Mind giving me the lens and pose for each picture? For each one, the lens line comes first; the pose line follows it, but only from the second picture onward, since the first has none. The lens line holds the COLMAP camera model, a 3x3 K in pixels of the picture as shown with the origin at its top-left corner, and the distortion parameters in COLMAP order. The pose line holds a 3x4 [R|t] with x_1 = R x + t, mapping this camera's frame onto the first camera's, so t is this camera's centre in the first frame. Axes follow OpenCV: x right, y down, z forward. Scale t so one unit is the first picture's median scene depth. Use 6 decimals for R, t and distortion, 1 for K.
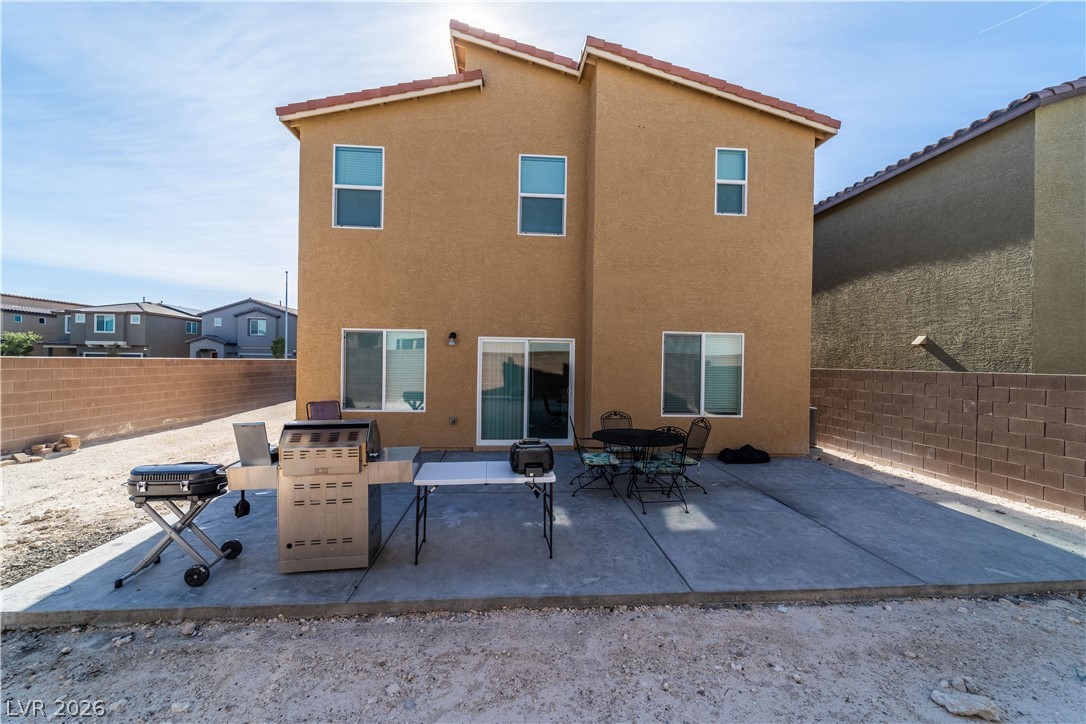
lens RADIAL K [[431.9, 0, 544.4], [0, 431.9, 360.8], [0, 0, 1]] dist [0.000823, -0.001023]
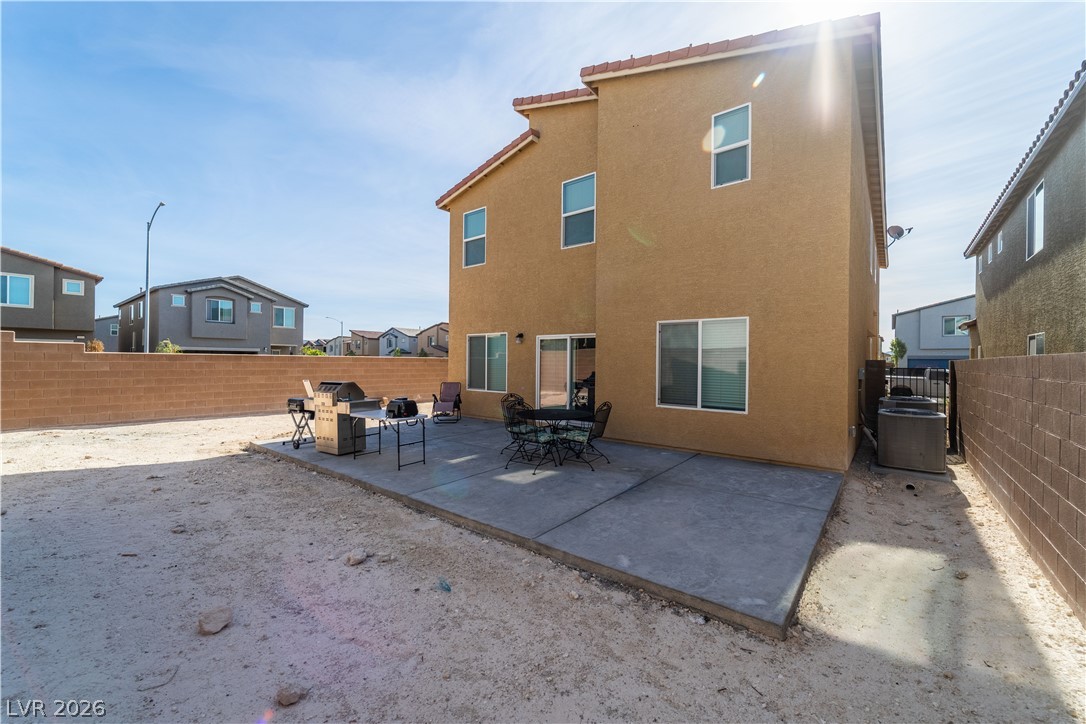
lens RADIAL K [[431.9, 0, 544.4], [0, 431.9, 360.8], [0, 0, 1]] dist [0.000823, -0.001023]
pose [[0.727419, -0.009094, -0.686133, 0.754273], [0.003017, 0.999945, -0.010054, 0.031929], [0.686187, 0.005243, 0.727407, 0.095312]]
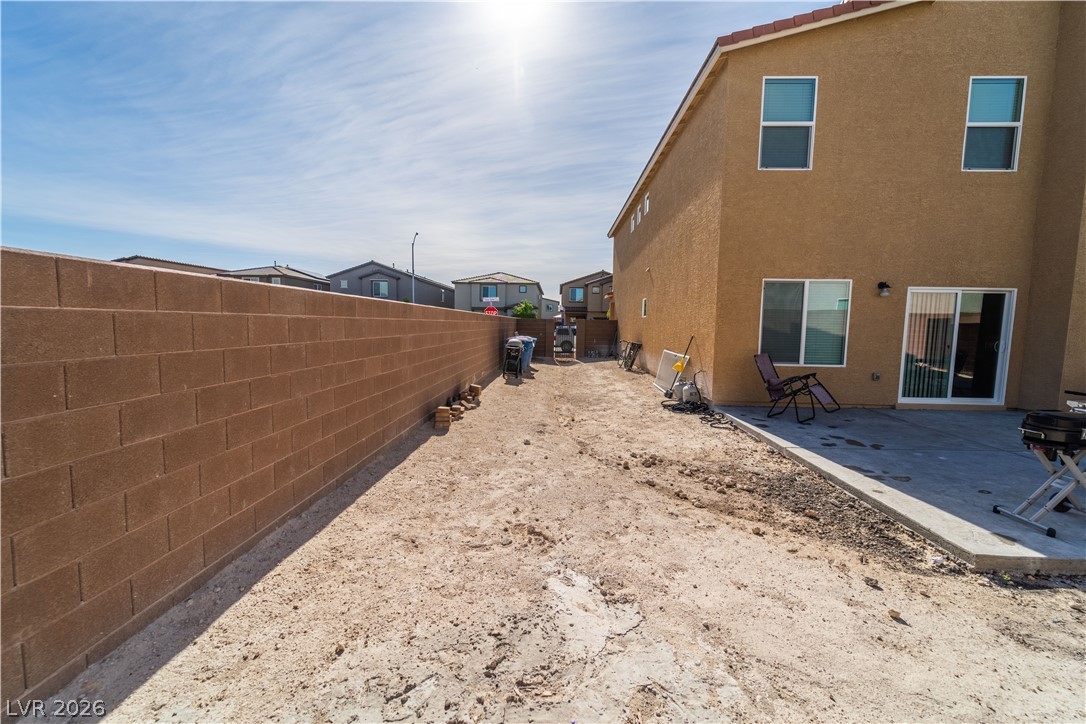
lens RADIAL K [[431.9, 0, 544.4], [0, 431.9, 360.8], [0, 0, 1]] dist [0.000823, -0.001023]
pose [[0.993476, 0.011752, -0.113436, -0.841145], [-0.001848, 0.996205, 0.087023, 0.023490], [0.114028, -0.086246, 0.989727, -0.016977]]
